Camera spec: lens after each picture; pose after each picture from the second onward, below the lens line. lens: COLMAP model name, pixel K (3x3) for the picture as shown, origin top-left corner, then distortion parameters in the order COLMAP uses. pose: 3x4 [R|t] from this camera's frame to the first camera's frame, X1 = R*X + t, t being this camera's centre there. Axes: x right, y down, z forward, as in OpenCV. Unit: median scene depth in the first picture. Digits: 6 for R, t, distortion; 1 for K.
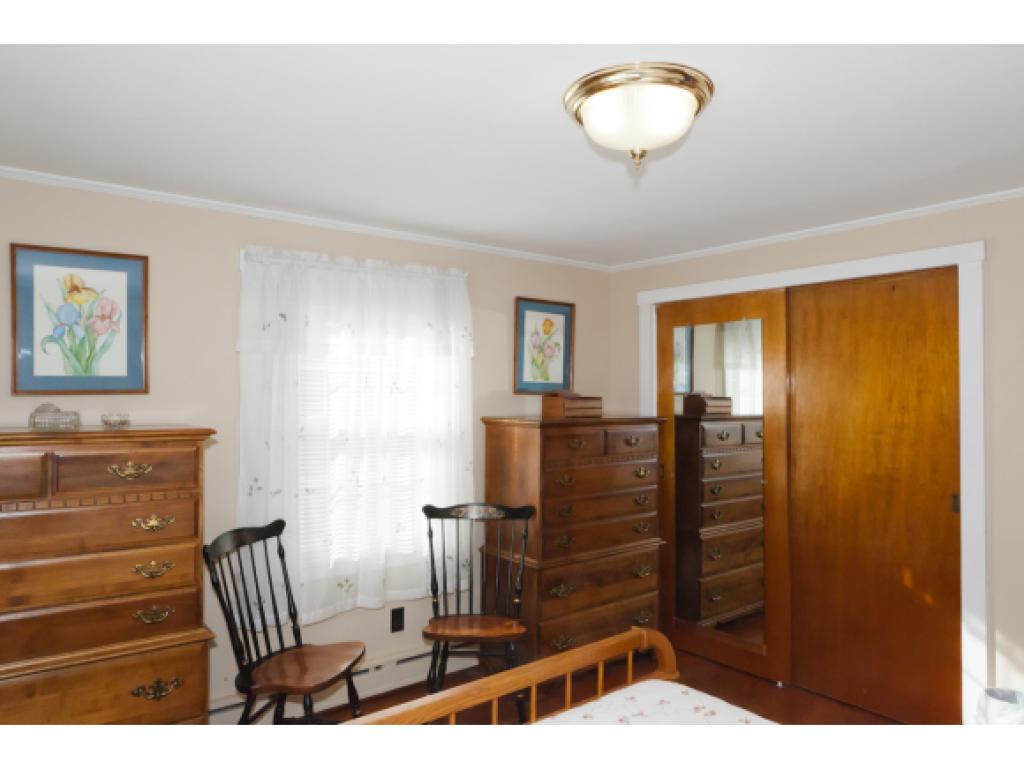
lens RADIAL K [[717.2, 0, 512.0], [0, 717.2, 384.5], [0, 0, 1]] dist [0.003110, 0.000812]
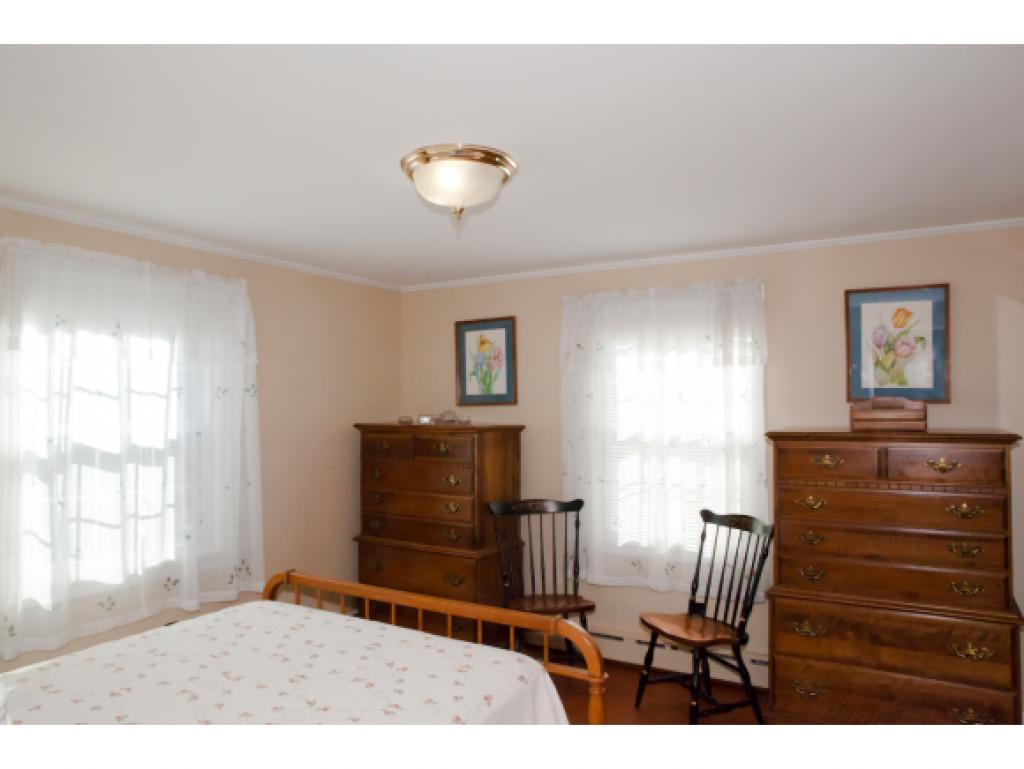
lens RADIAL K [[697.7, 0, 512.0], [0, 697.7, 384.5], [0, 0, 1]] dist [-0.039034, 0.002400]
pose [[0.351979, -0.031841, -0.935466, 0.774516], [0.016806, 0.999475, -0.027696, 0.009470], [0.935857, -0.005973, 0.352329, 0.396612]]
